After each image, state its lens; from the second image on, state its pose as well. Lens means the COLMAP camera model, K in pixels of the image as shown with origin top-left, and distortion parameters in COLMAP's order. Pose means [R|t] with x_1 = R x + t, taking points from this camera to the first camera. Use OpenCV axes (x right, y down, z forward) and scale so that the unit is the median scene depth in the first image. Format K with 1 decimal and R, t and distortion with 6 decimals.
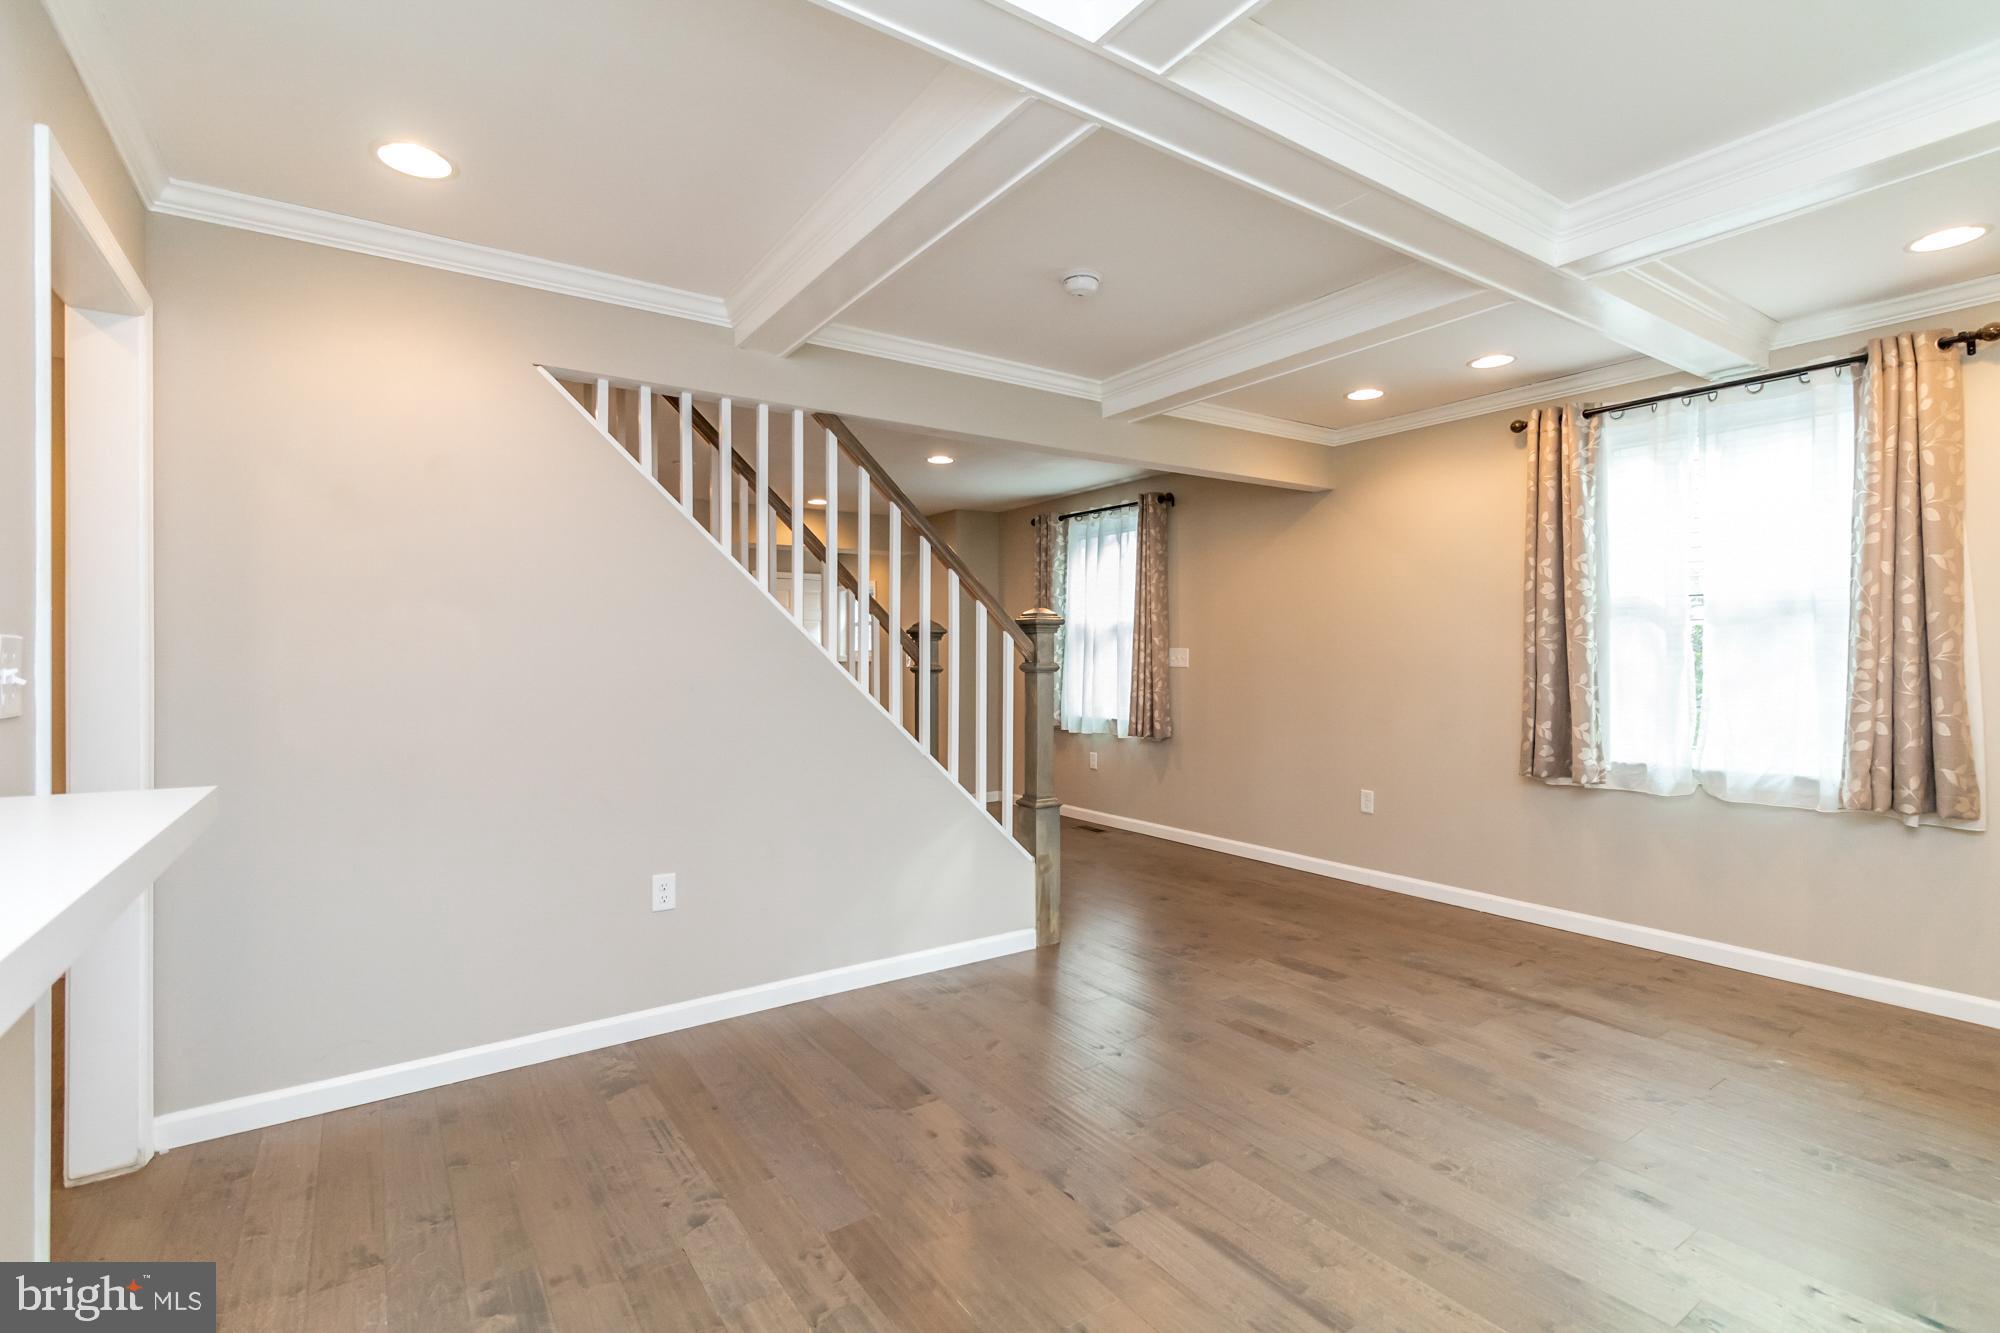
lens RADIAL K [[940.4, 0, 965.2], [0, 940.4, 659.4], [0, 0, 1]] dist [0.002453, 0.000254]
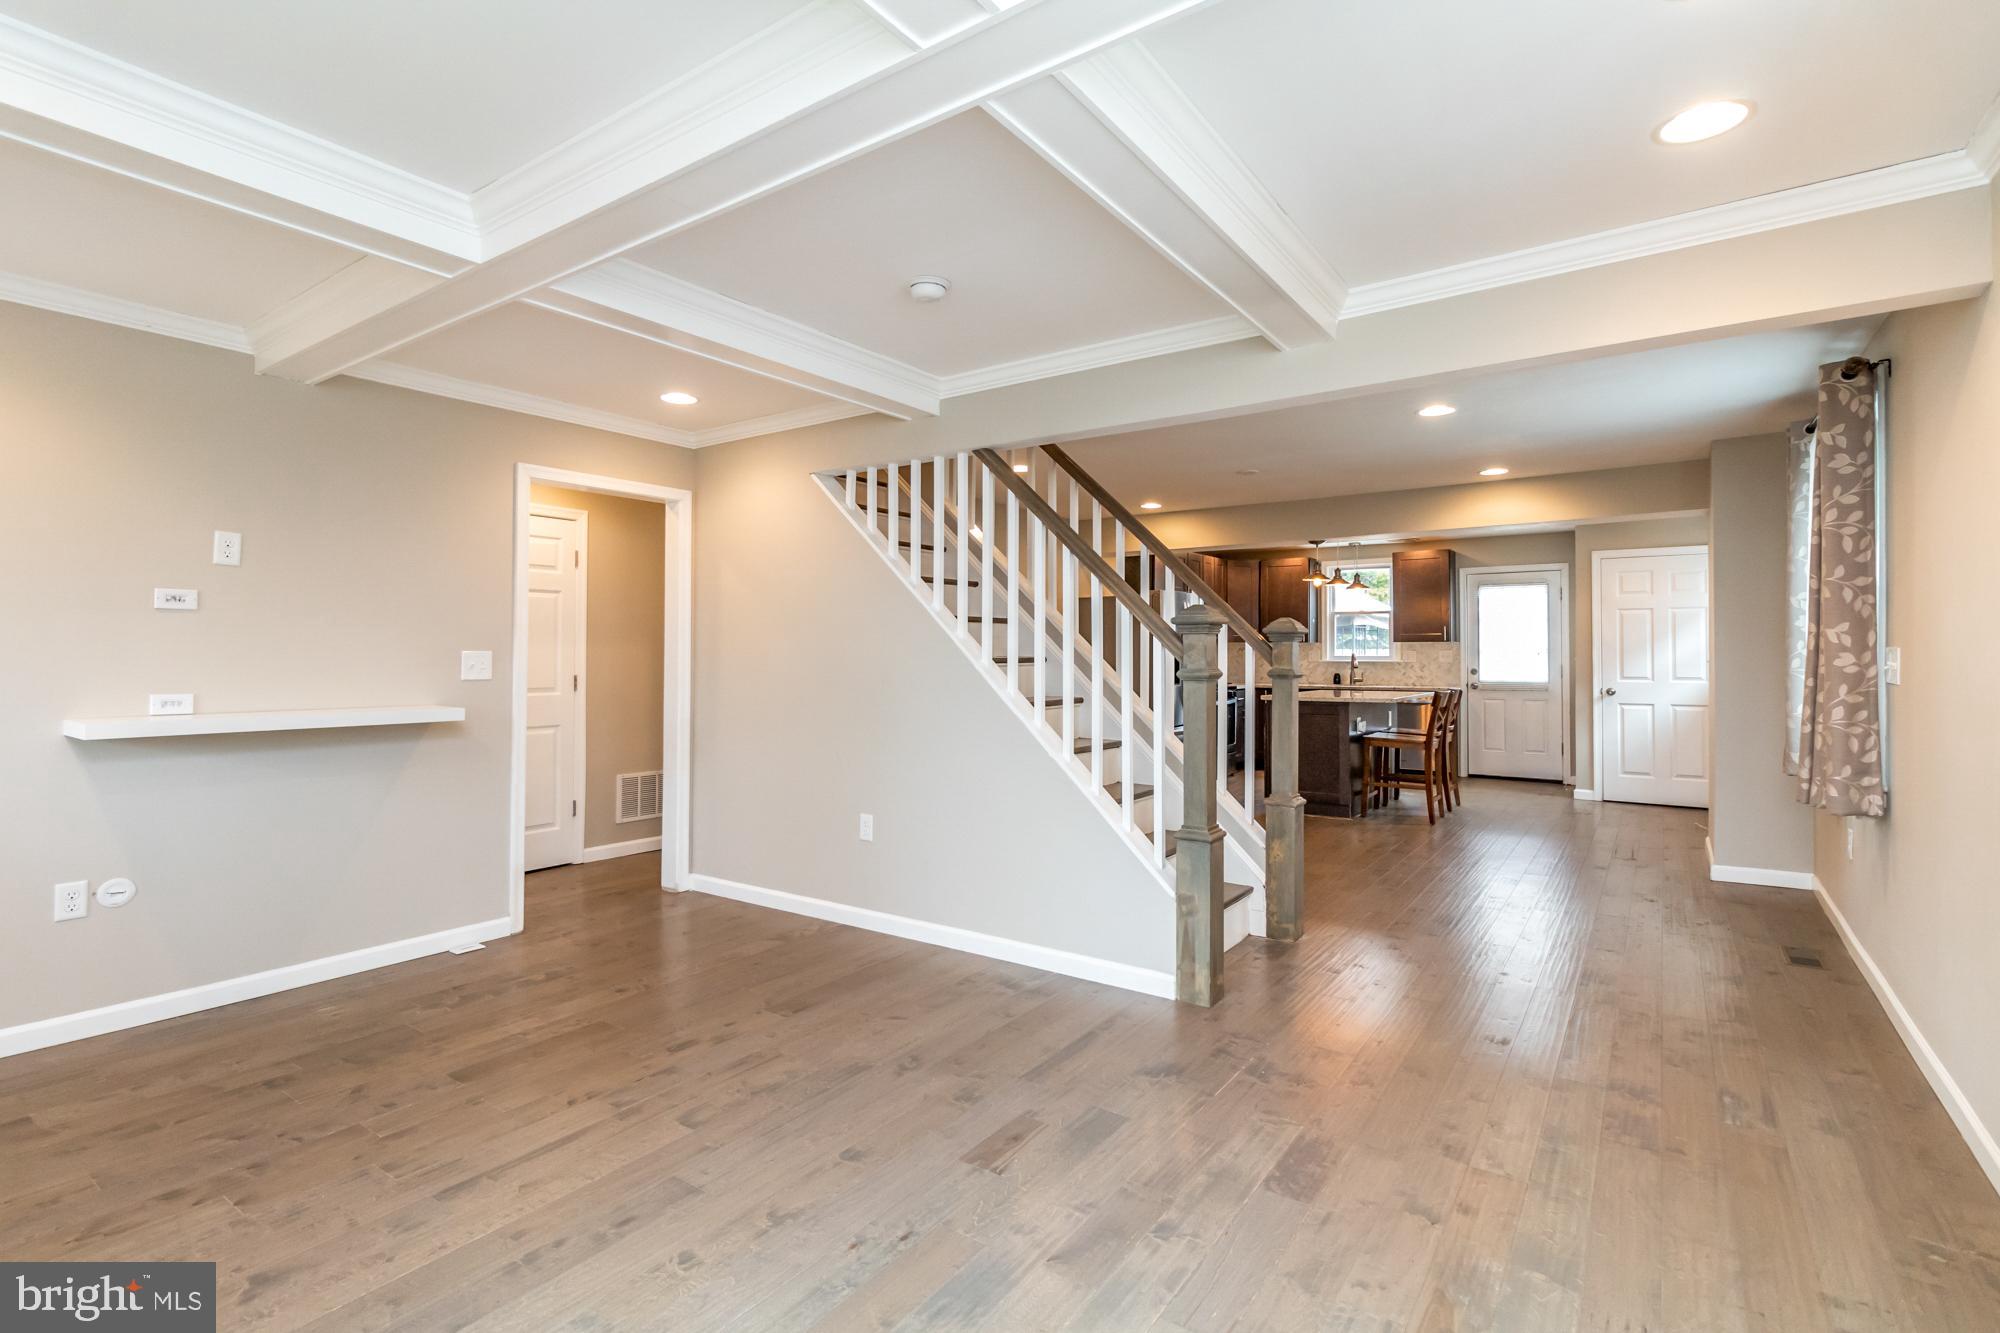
lens RADIAL K [[907.9, 0, 998.4], [0, 907.9, 652.8], [0, 0, 1]] dist [0.005783, 0.000338]
pose [[0.358888, 0.002885, -0.933376, 0.891565], [-0.001547, 0.999996, 0.002496, -0.013935], [0.933379, 0.000548, 0.358891, 0.619374]]
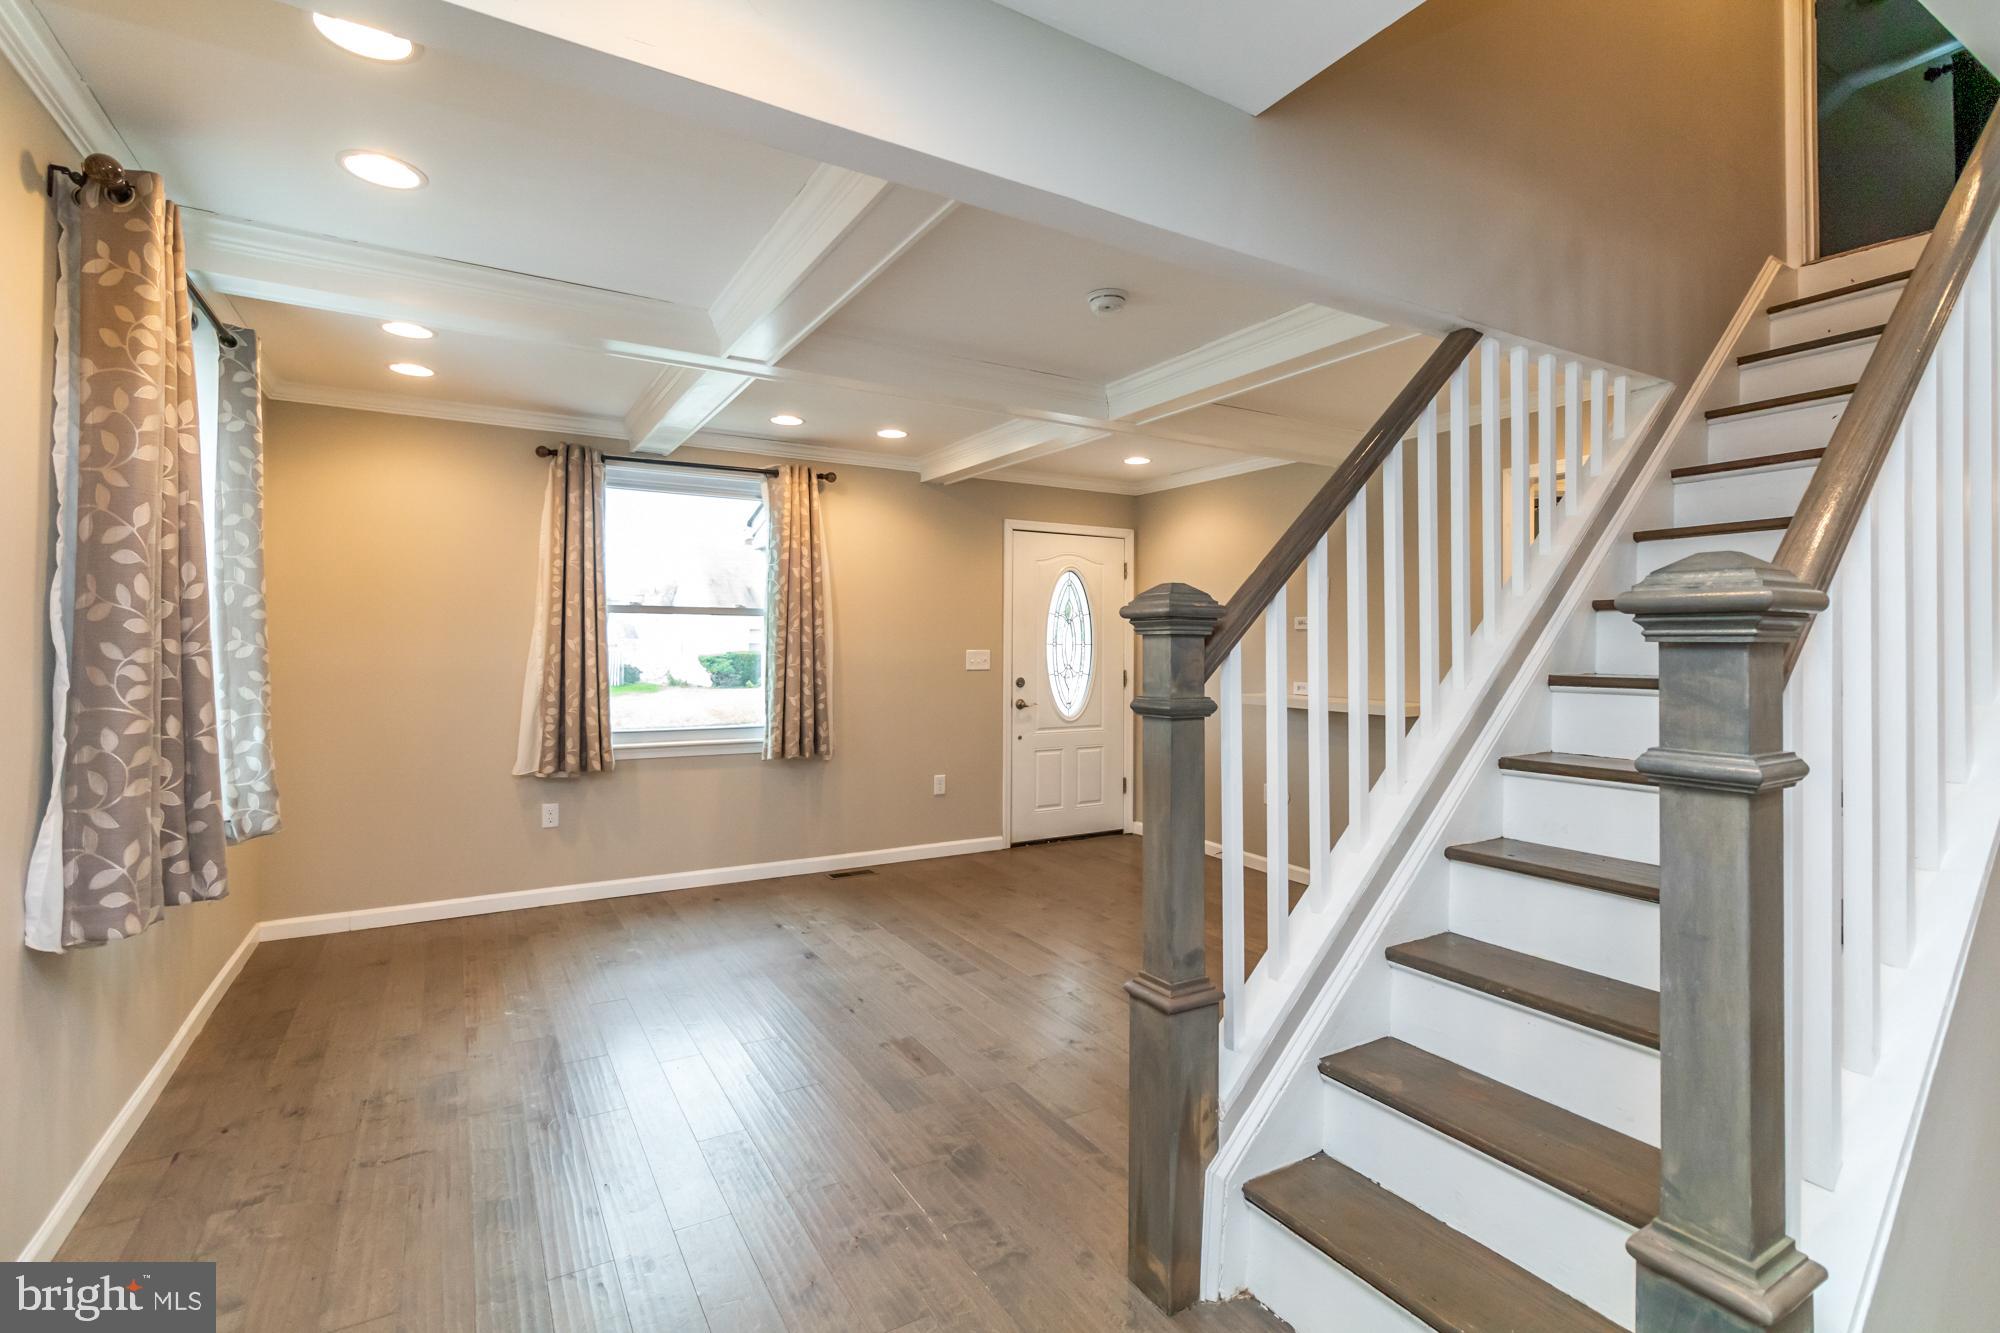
lens RADIAL K [[907.9, 0, 998.4], [0, 907.9, 652.8], [0, 0, 1]] dist [0.005783, 0.000338]
pose [[-0.999398, -0.002463, 0.034596, 0.174489], [-0.002429, 0.999997, 0.001012, -0.019397], [-0.034598, 0.000928, -0.999401, 1.678838]]
